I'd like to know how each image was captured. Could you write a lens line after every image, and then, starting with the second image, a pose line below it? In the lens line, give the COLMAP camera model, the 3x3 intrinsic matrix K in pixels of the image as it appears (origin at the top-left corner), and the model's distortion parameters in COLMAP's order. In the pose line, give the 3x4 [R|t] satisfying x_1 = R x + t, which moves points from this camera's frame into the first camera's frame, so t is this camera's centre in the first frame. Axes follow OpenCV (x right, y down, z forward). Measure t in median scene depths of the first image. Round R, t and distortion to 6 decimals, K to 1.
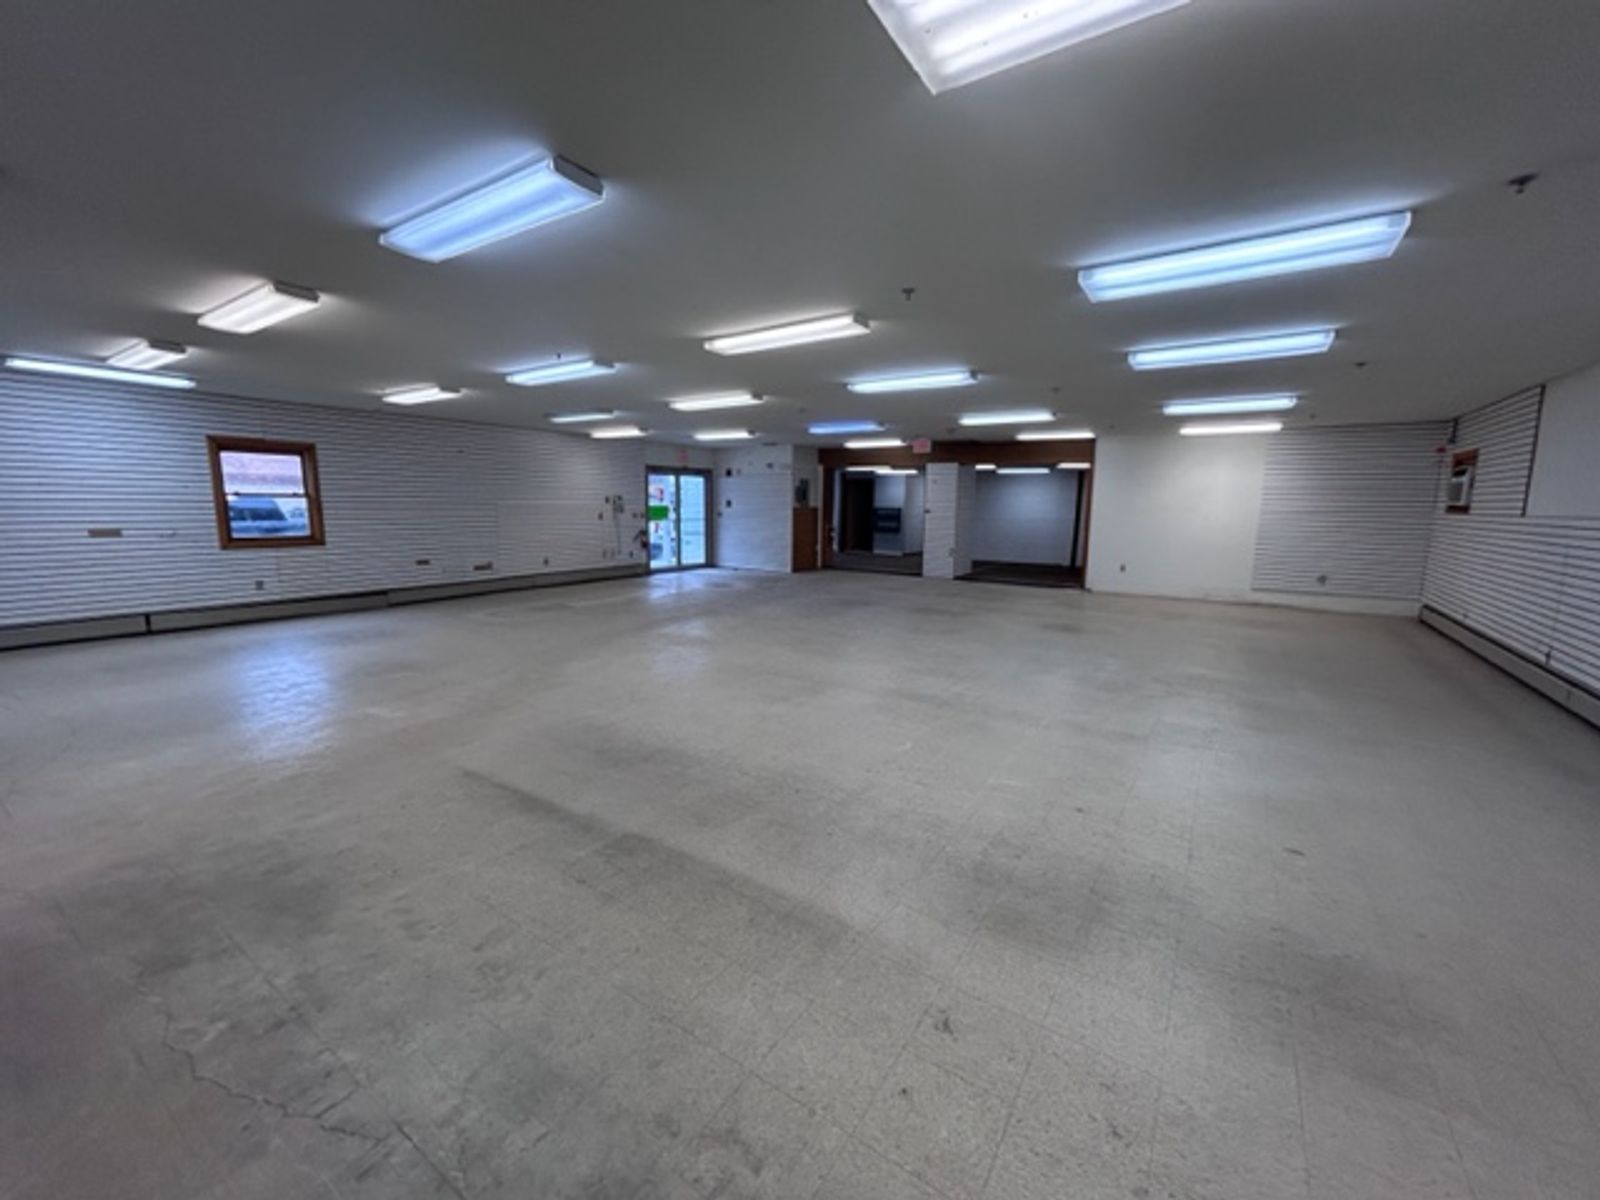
lens RADIAL K [[640.8, 0, 800.0], [0, 640.8, 600.0], [0, 0, 1]] dist [0.001466, 0.000001]
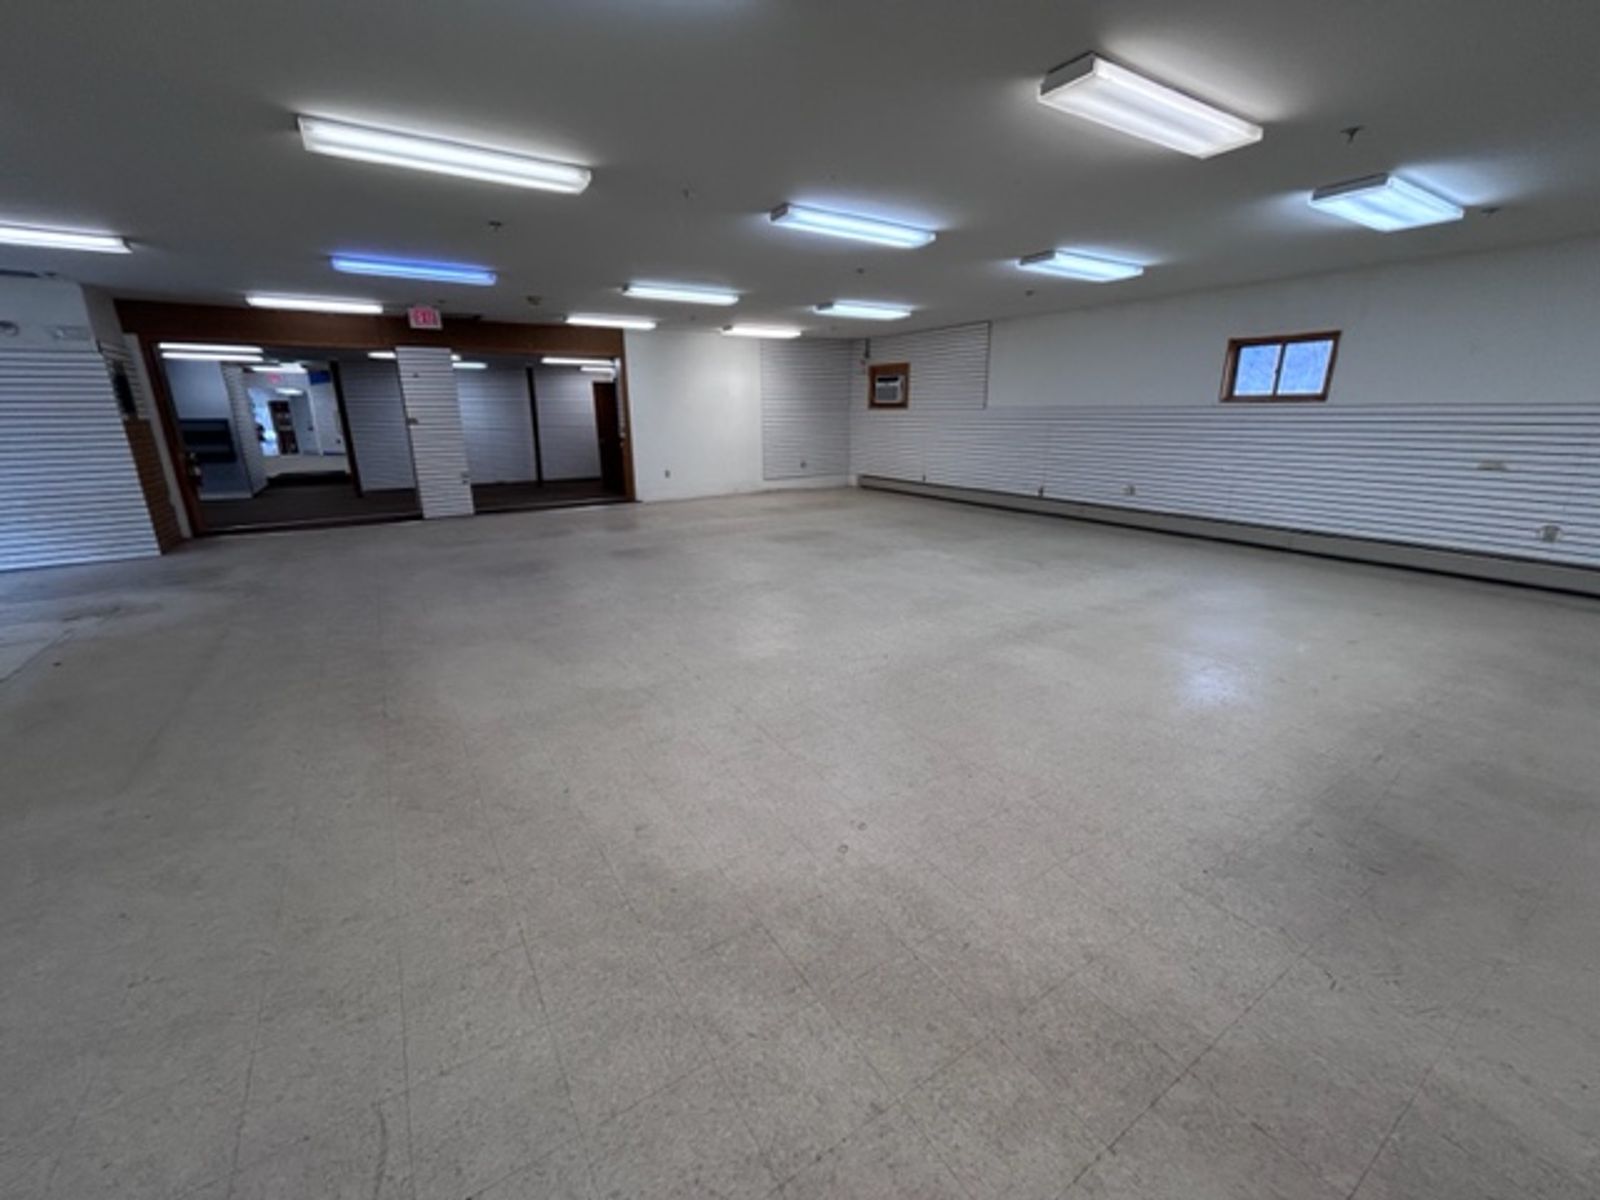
lens RADIAL K [[640.8, 0, 800.0], [0, 640.8, 600.0], [0, 0, 1]] dist [0.001466, 0.000001]
pose [[0.411868, -0.275189, 0.868698, -0.340228], [0.151688, 0.960714, 0.232420, -0.067136], [-0.898530, 0.036045, 0.437430, 0.440776]]
